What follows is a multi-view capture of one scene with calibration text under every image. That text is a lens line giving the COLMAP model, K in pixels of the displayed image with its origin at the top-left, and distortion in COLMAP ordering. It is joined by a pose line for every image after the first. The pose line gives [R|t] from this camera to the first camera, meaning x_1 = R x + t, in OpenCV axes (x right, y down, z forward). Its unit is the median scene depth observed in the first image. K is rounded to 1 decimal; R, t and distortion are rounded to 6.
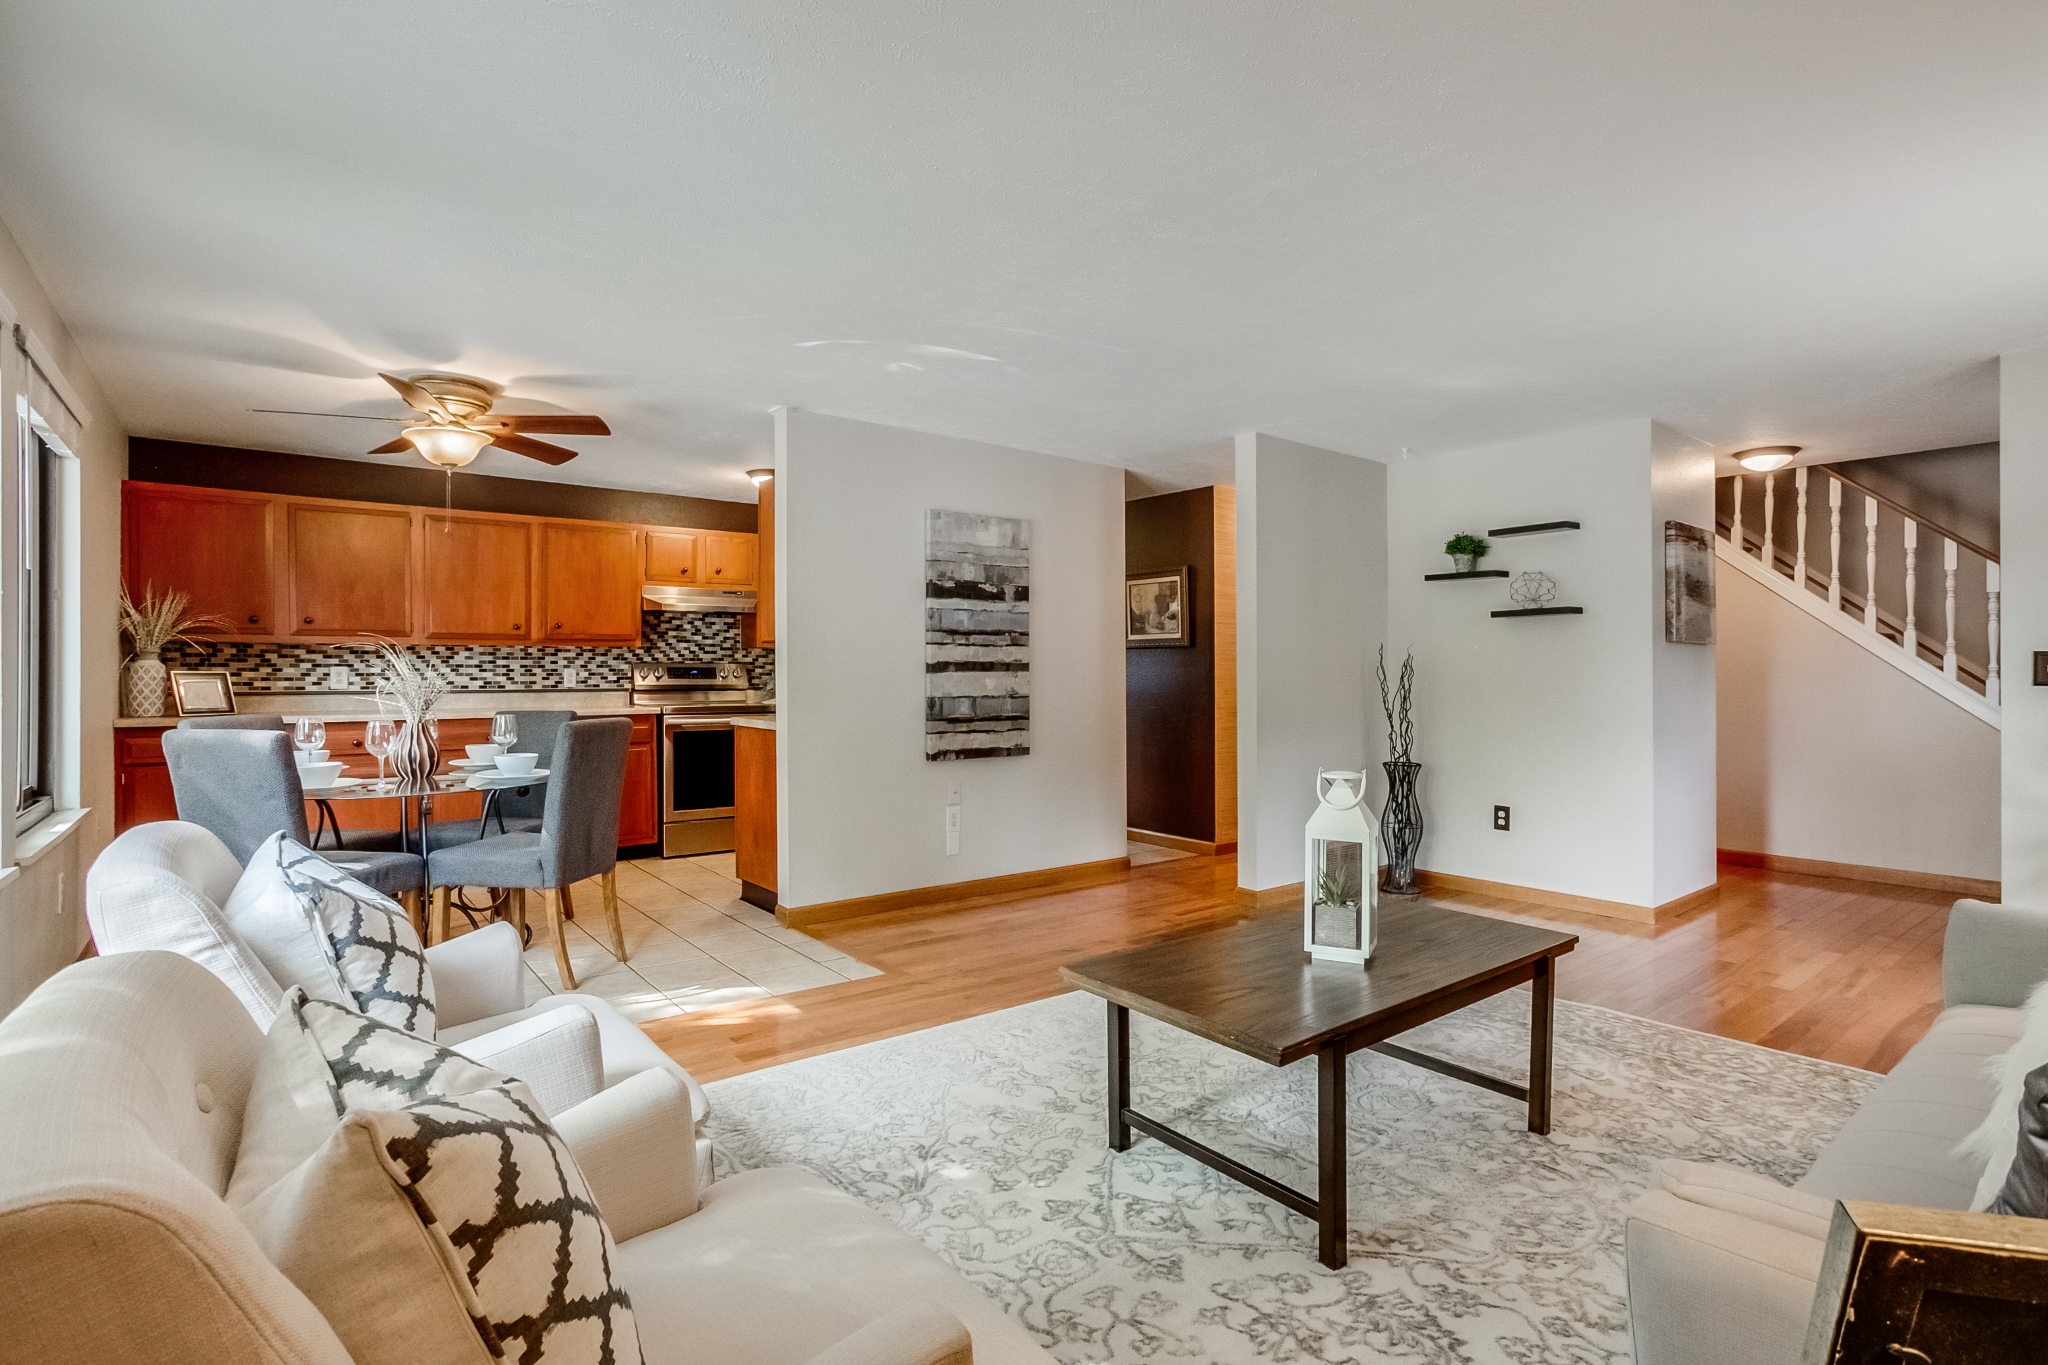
lens RADIAL K [[987.6, 0, 1028.9], [0, 987.6, 691.9], [0, 0, 1]] dist [-0.057563, 0.034003]
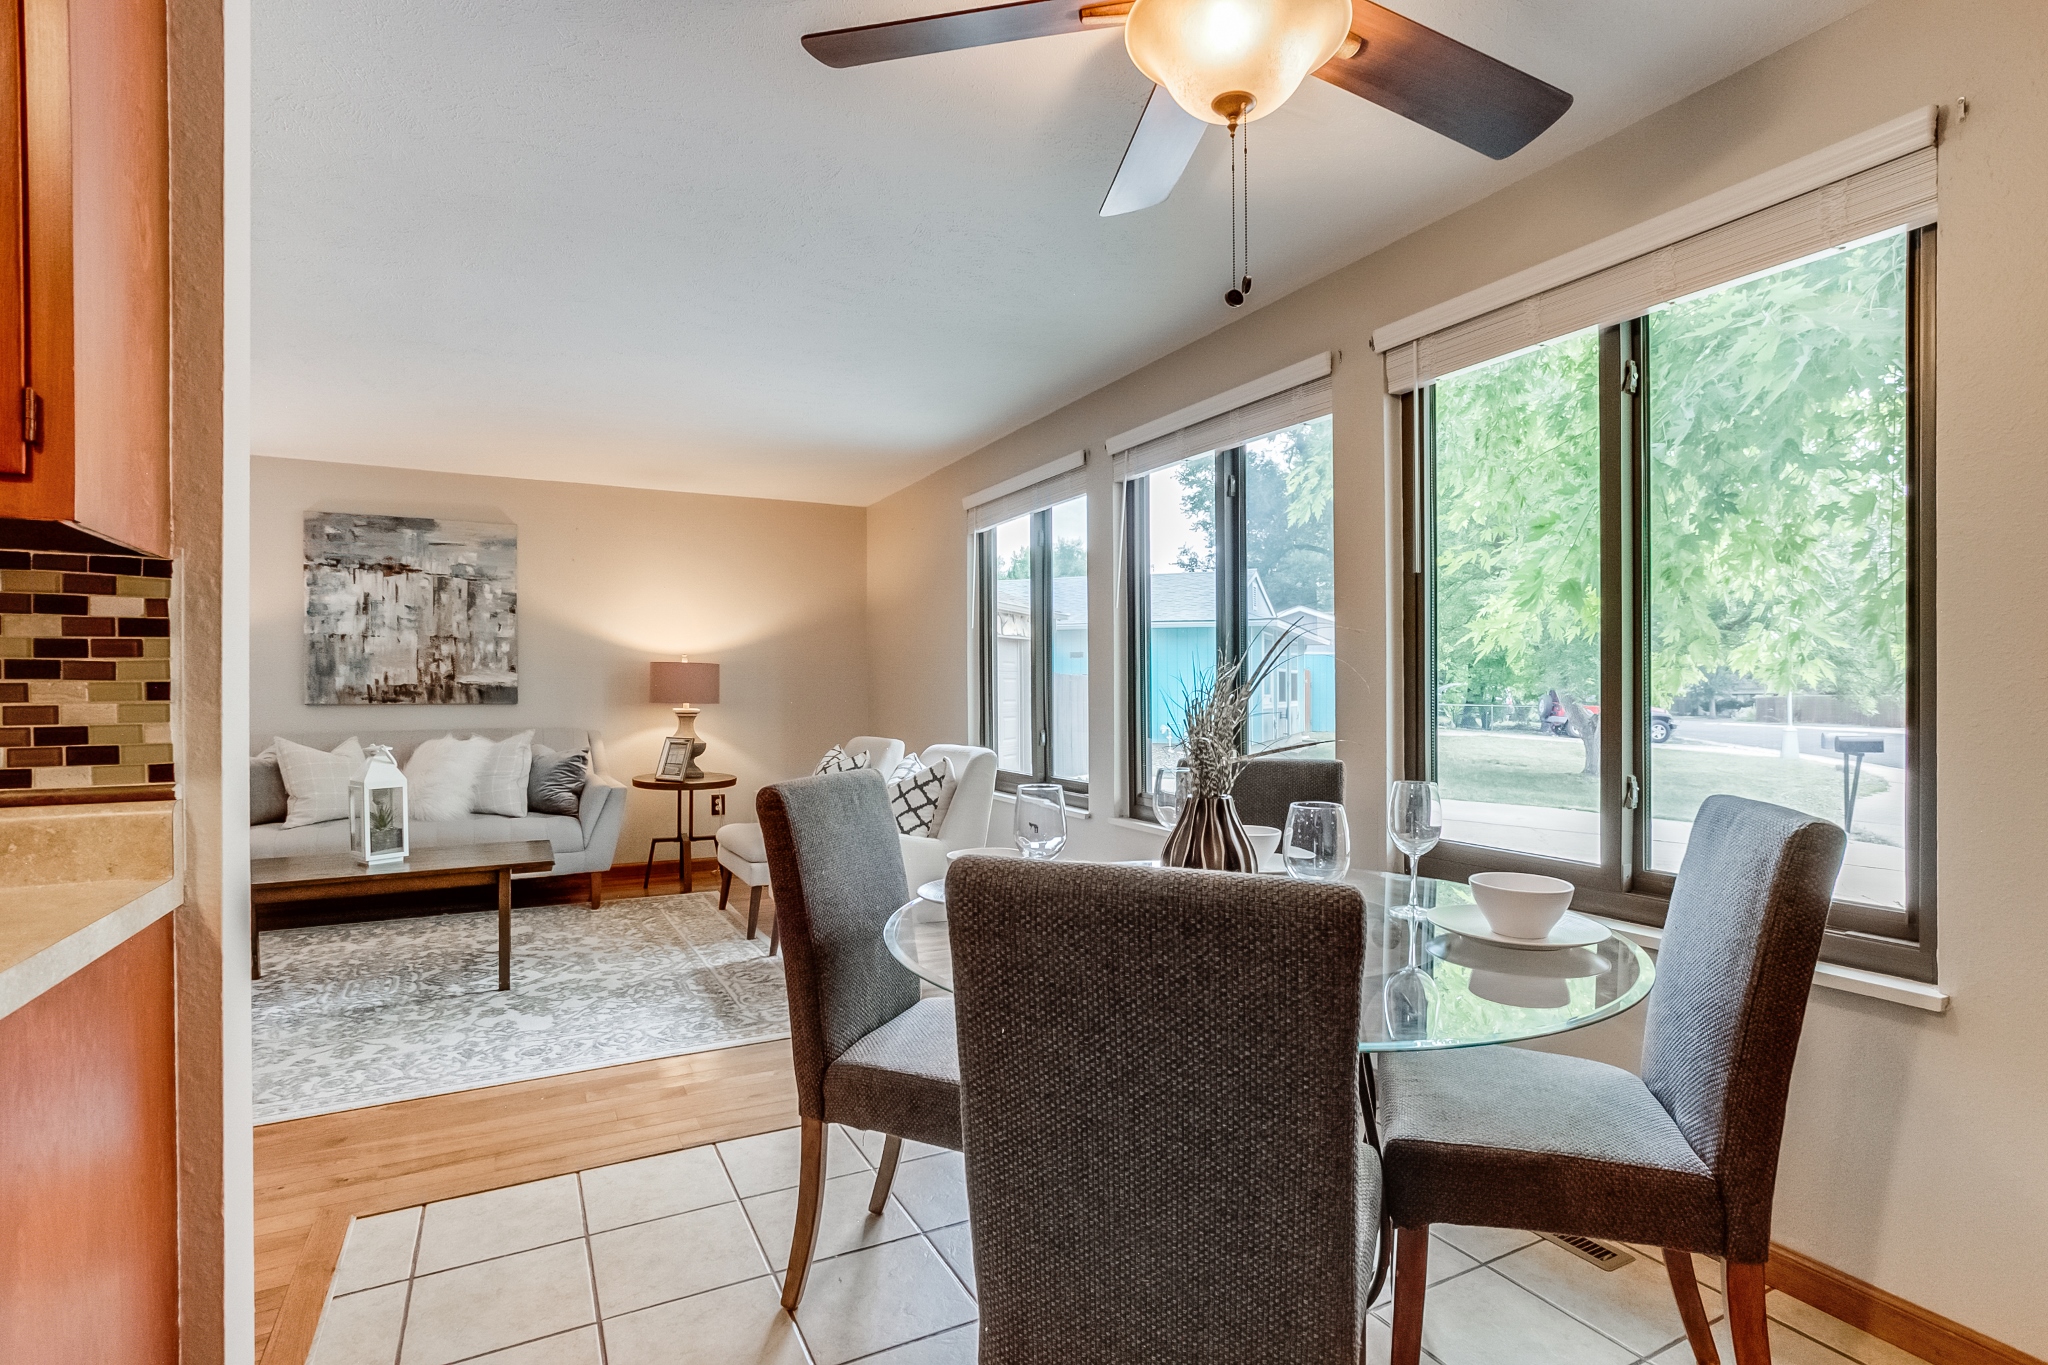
lens RADIAL K [[991.1, 0, 1028.5], [0, 991.1, 702.9], [0, 0, 1]] dist [-0.066130, 0.044614]
pose [[-0.983504, -0.005326, 0.180810, -0.461526], [0.001573, 0.999277, 0.037990, -0.022249], [-0.180882, 0.037648, -0.982784, 1.078829]]
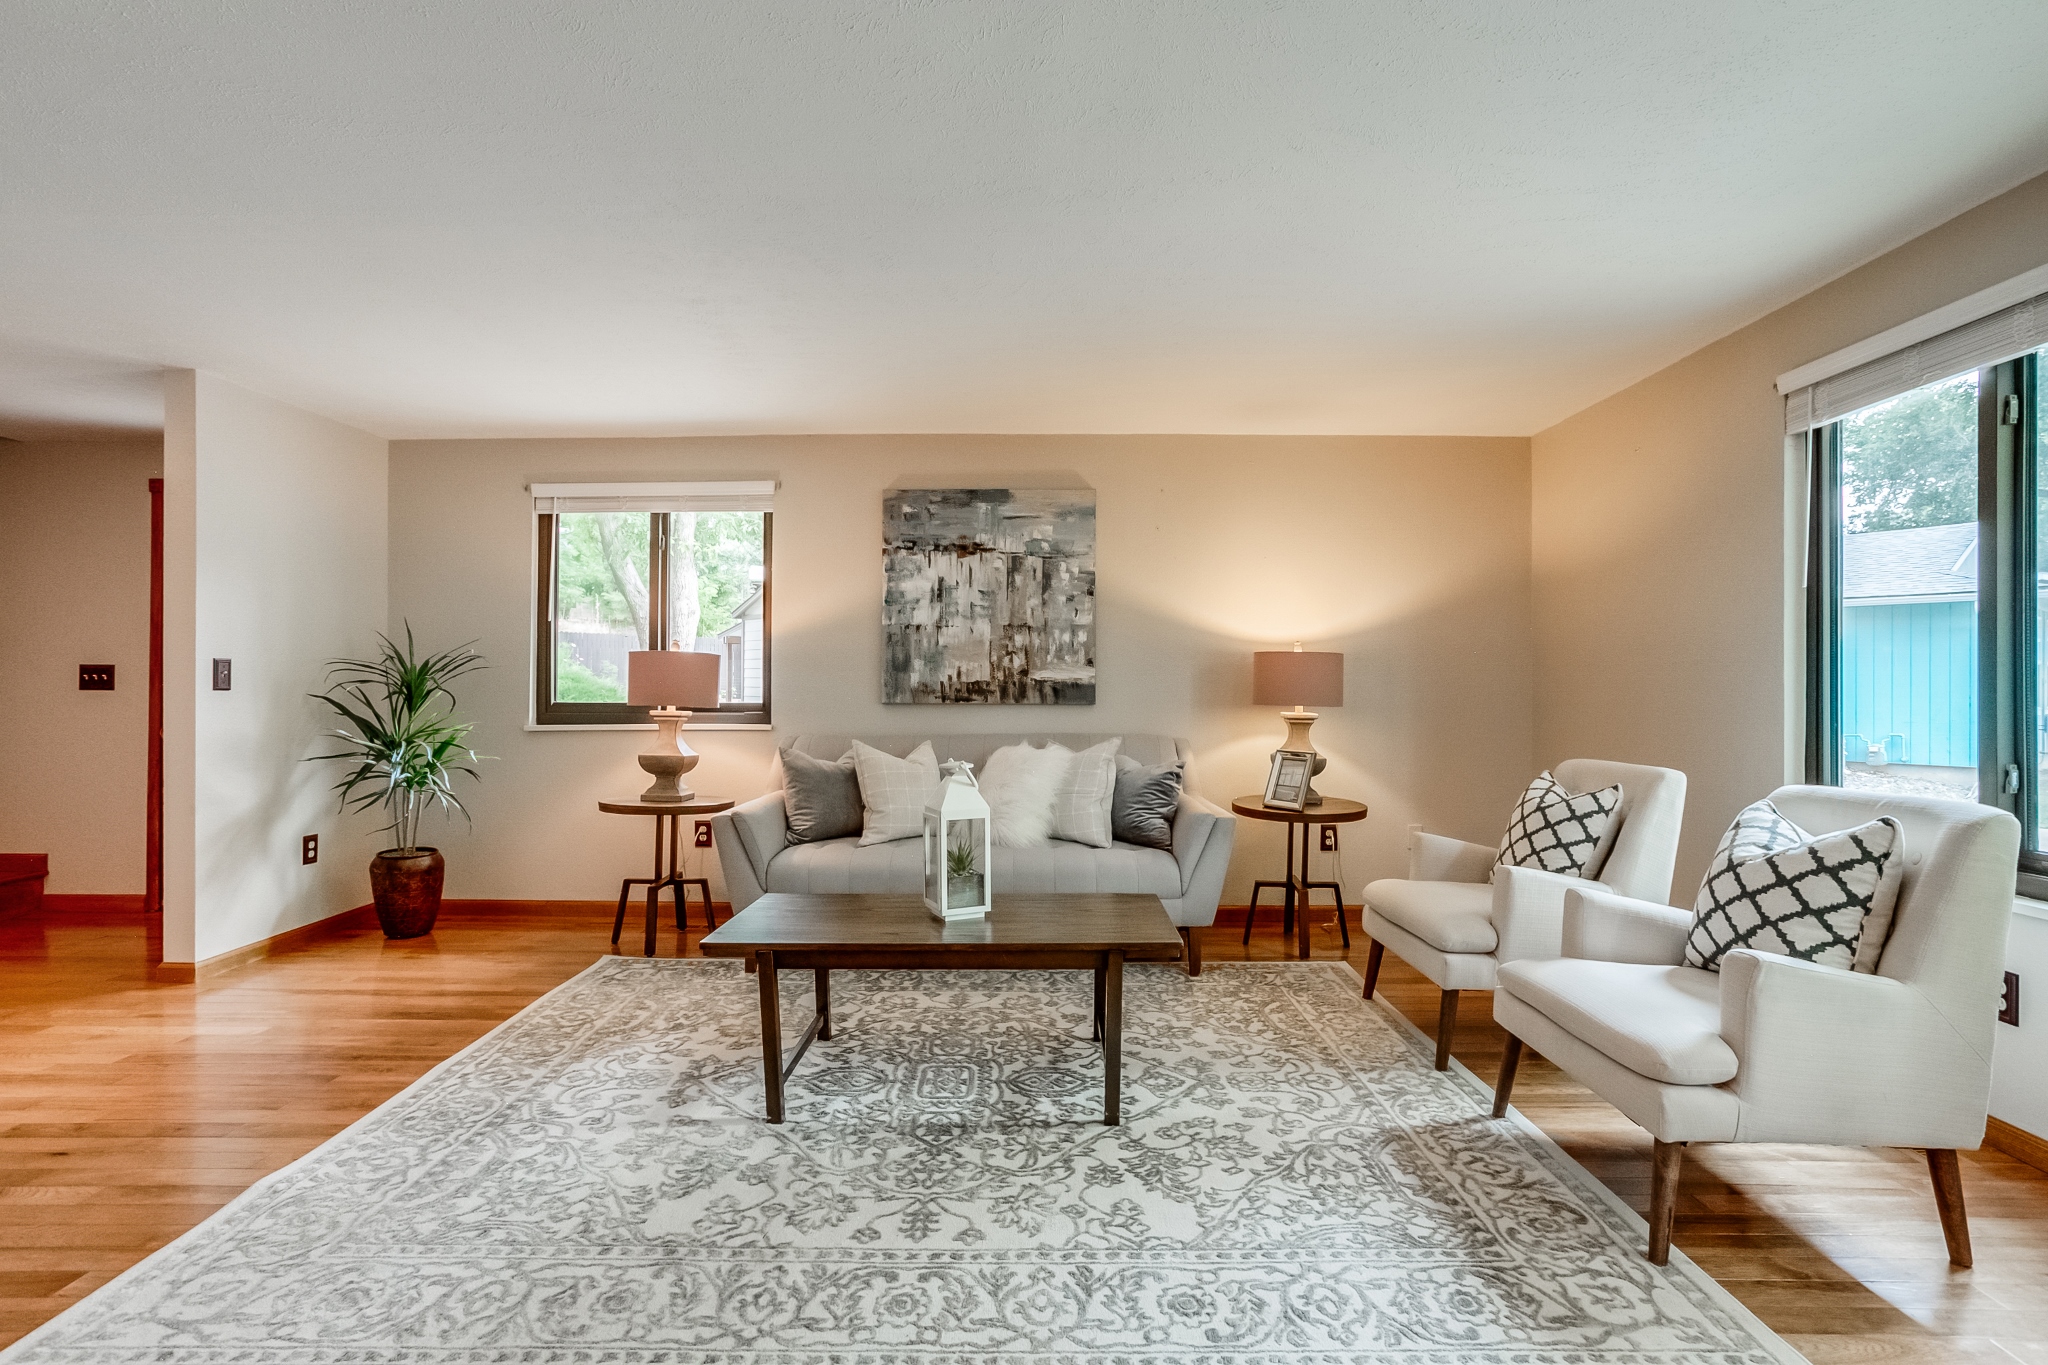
lens RADIAL K [[987.6, 0, 1028.9], [0, 987.6, 691.9], [0, 0, 1]] dist [-0.057563, 0.034003]
pose [[-0.775448, -0.007113, 0.631371, -0.233904], [0.010932, 0.999635, 0.024688, -0.015658], [-0.631316, 0.026046, -0.775088, 0.858968]]
